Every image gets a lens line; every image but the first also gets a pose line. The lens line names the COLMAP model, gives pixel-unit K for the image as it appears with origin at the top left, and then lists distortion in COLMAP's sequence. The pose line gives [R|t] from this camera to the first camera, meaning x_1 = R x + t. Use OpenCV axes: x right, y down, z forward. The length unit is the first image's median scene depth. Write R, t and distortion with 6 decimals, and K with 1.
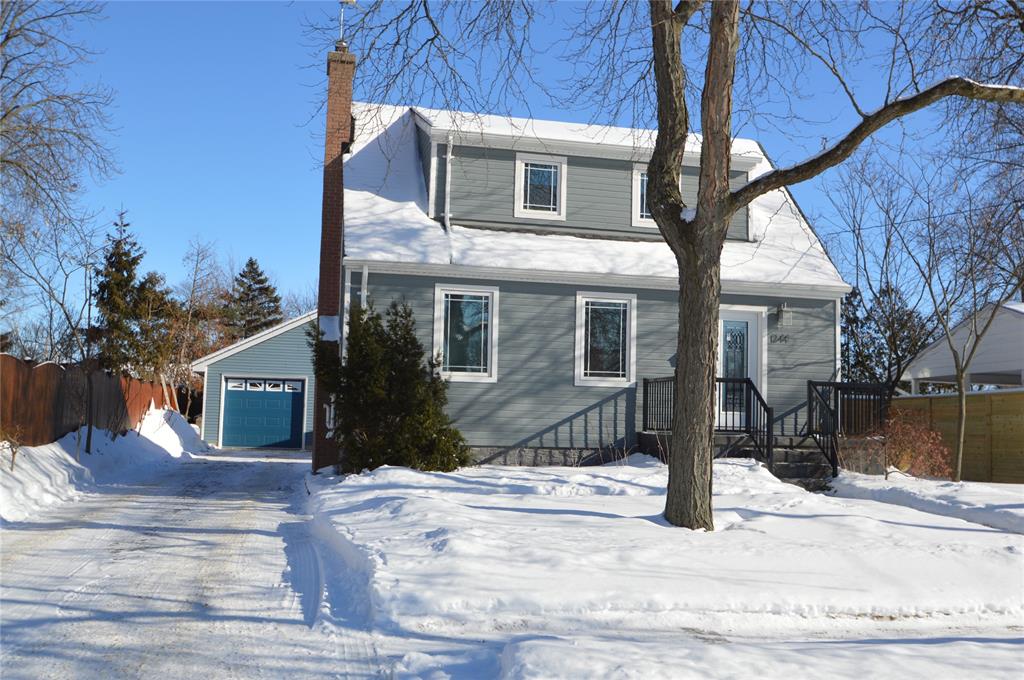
lens RADIAL K [[1029.9, 0, 512.0], [0, 1029.9, 340.0], [0, 0, 1]] dist [-0.072013, -0.009001]
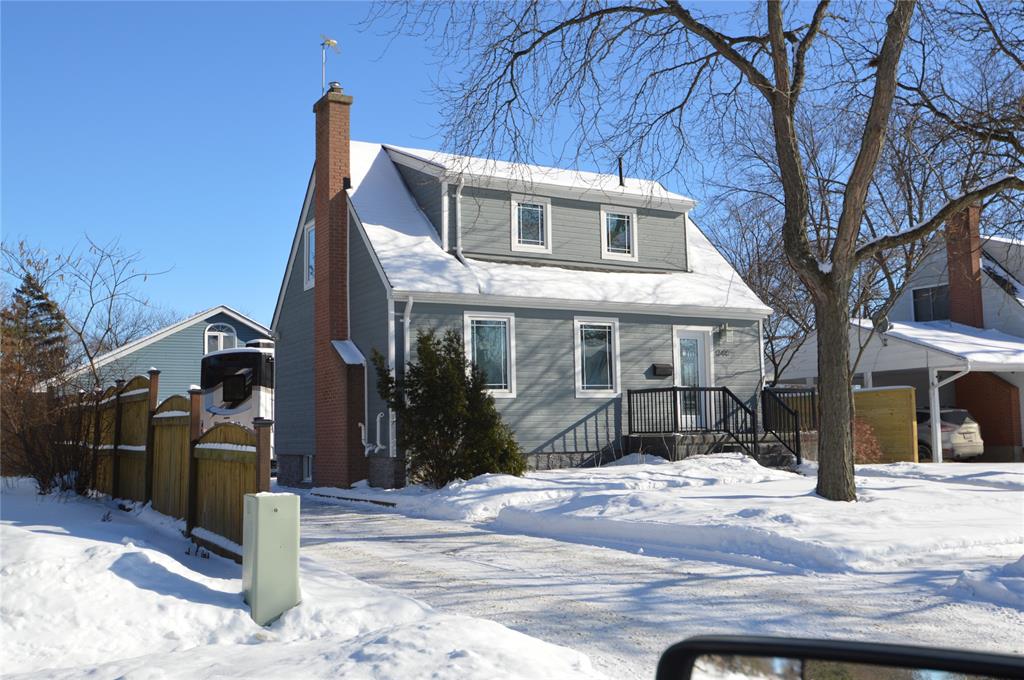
lens RADIAL K [[1029.9, 0, 512.0], [0, 1029.9, 340.0], [0, 0, 1]] dist [-0.072013, -0.009001]
pose [[0.953277, -0.016955, 0.301621, -0.351191], [0.019006, 0.999812, -0.003867, -0.017198], [-0.301499, 0.009419, 0.953420, -0.081265]]
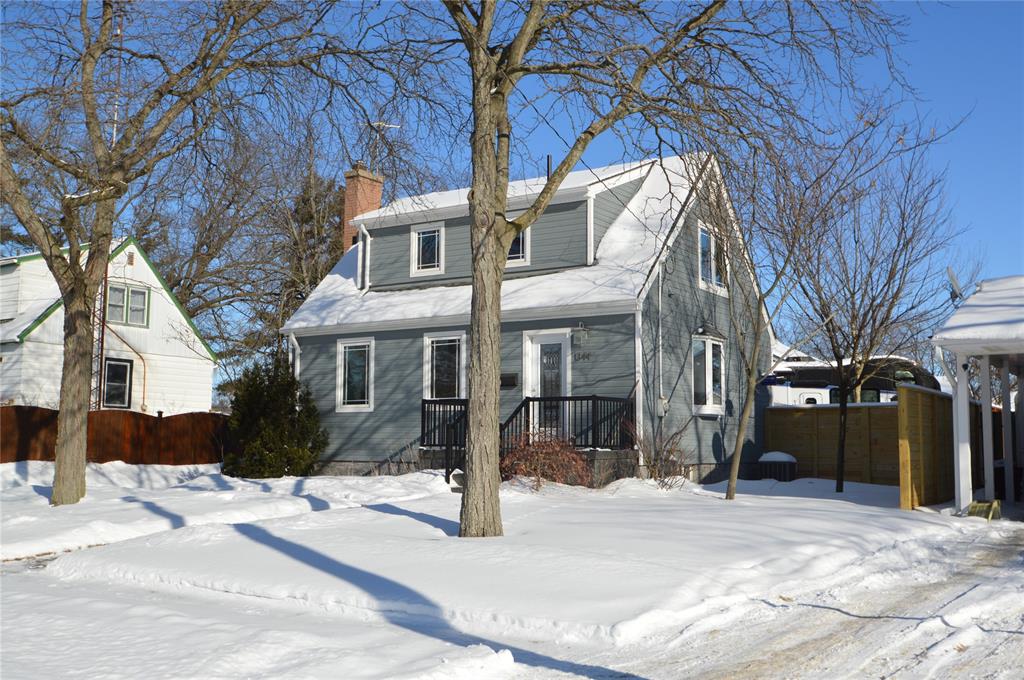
lens RADIAL K [[1029.9, 0, 512.0], [0, 1029.9, 340.0], [0, 0, 1]] dist [-0.072013, -0.009001]
pose [[0.705125, -0.094490, -0.702759, 0.988399], [0.075201, 0.995457, -0.058390, 0.039198], [0.705084, -0.011676, 0.709028, 0.207135]]
